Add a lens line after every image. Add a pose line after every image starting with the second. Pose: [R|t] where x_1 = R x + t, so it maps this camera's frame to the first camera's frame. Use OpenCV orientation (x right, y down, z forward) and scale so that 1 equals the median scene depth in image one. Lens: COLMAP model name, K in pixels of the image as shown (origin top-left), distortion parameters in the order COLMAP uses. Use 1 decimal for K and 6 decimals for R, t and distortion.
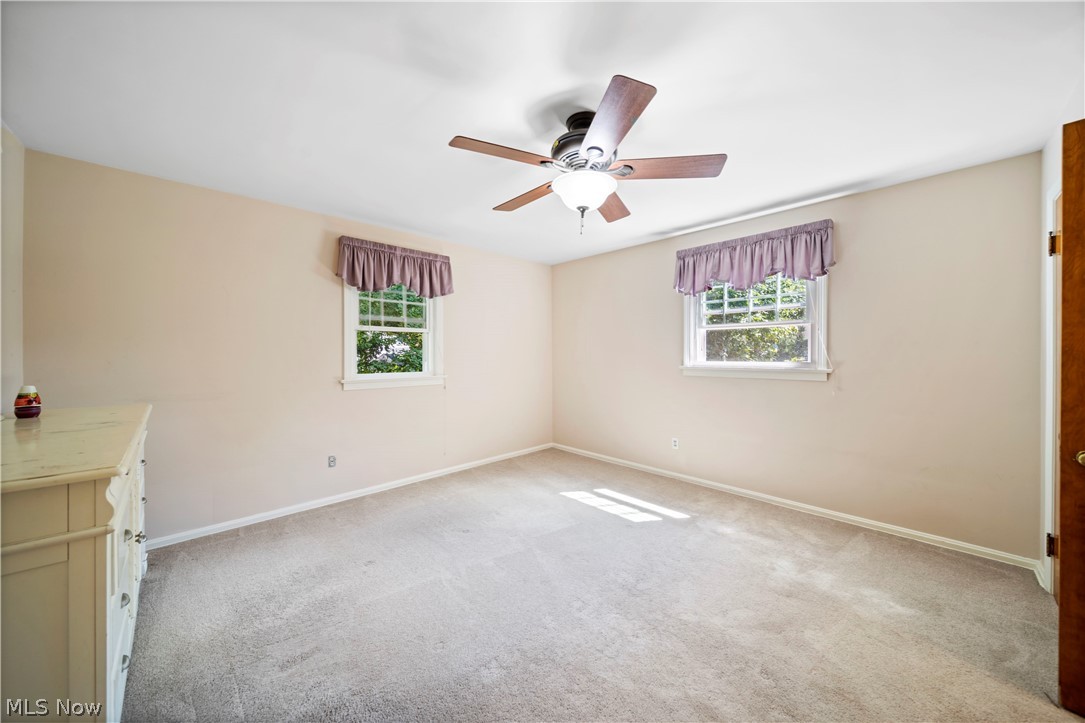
lens RADIAL K [[379.2, 0, 545.0], [0, 379.2, 356.1], [0, 0, 1]] dist [-0.000803, -0.000165]
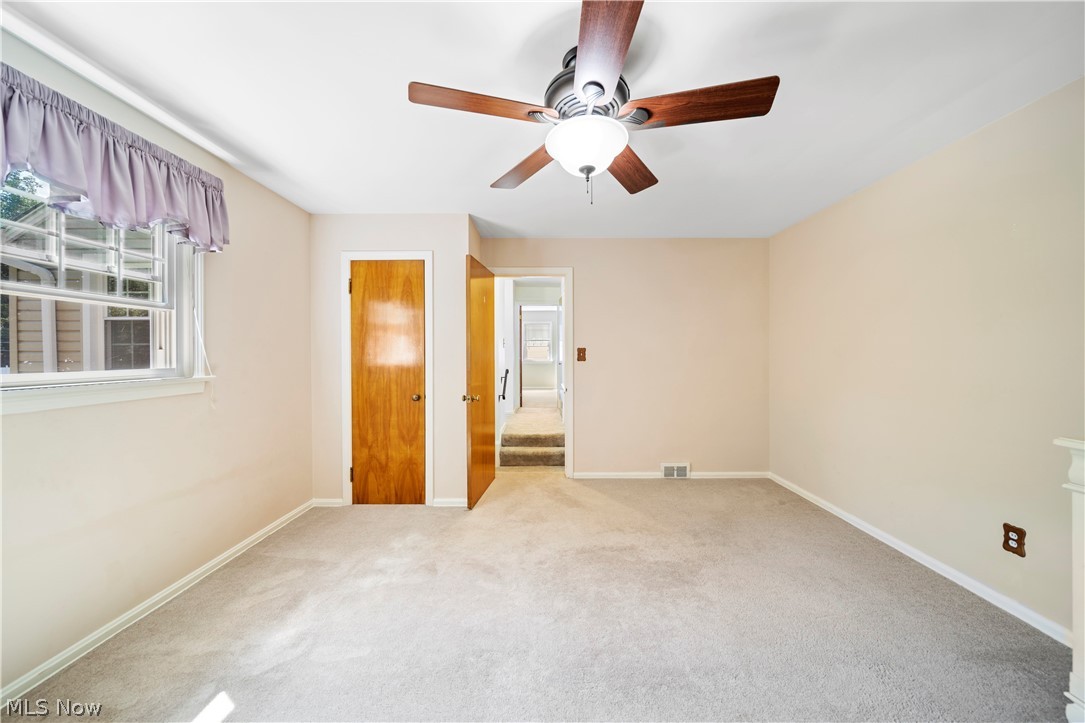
lens RADIAL K [[379.2, 0, 545.0], [0, 379.2, 356.1], [0, 0, 1]] dist [-0.000803, -0.000165]
pose [[-0.720572, -0.007281, 0.693342, -0.280034], [0.000902, 0.999934, 0.011437, -0.013388], [-0.693380, 0.008867, -0.720518, 1.202683]]
